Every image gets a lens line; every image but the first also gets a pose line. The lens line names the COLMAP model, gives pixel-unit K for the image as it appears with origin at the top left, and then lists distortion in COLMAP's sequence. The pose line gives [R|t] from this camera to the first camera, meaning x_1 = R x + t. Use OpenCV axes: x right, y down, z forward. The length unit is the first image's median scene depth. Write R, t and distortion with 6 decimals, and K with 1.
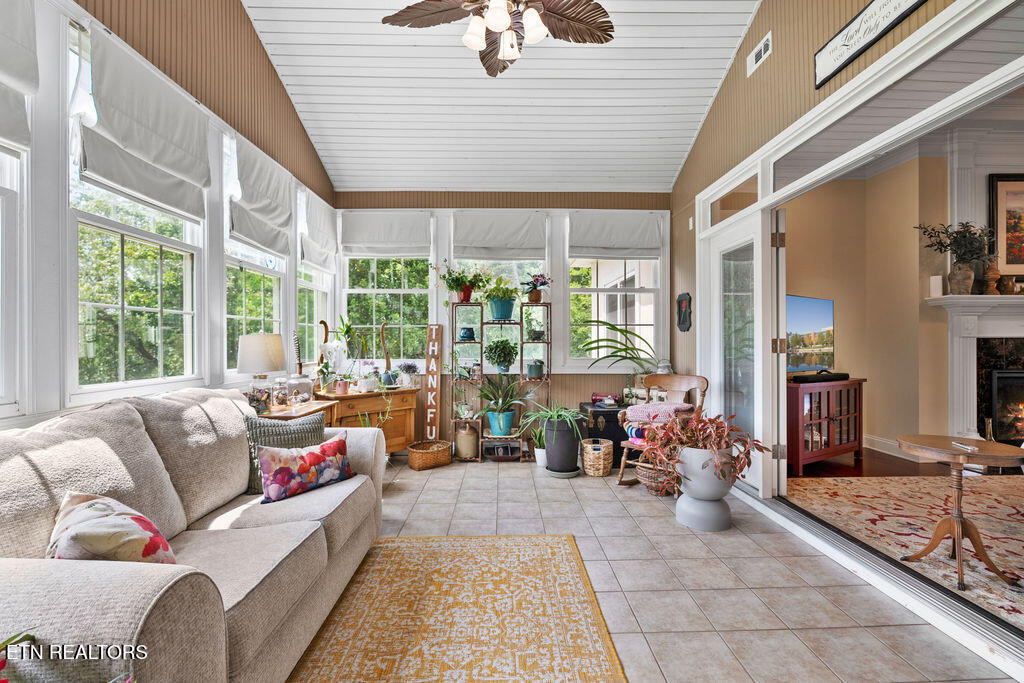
lens RADIAL K [[452.3, 0, 516.2], [0, 452.3, 336.4], [0, 0, 1]] dist [-0.005141, 0.000028]
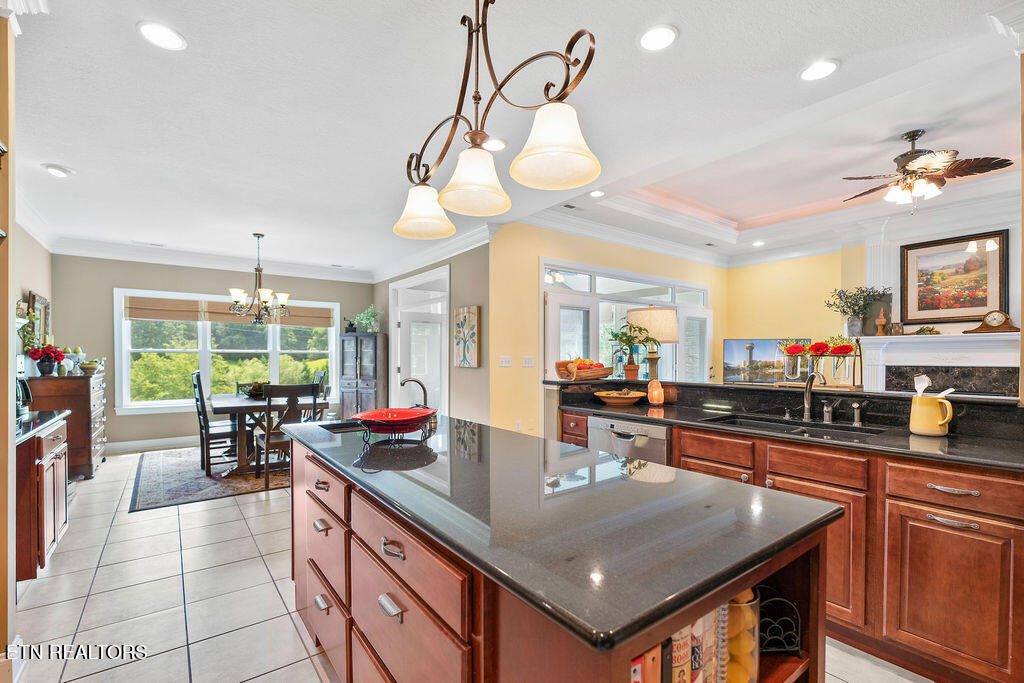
lens RADIAL K [[452.3, 0, 519.1], [0, 452.3, 366.2], [0, 0, 1]] dist [-0.005141, 0.000028]
pose [[0.579033, 0.023431, -0.814967, 1.438188], [0.000623, 0.999574, 0.029182, -0.034951], [0.815304, -0.017405, 0.578772, -0.710649]]
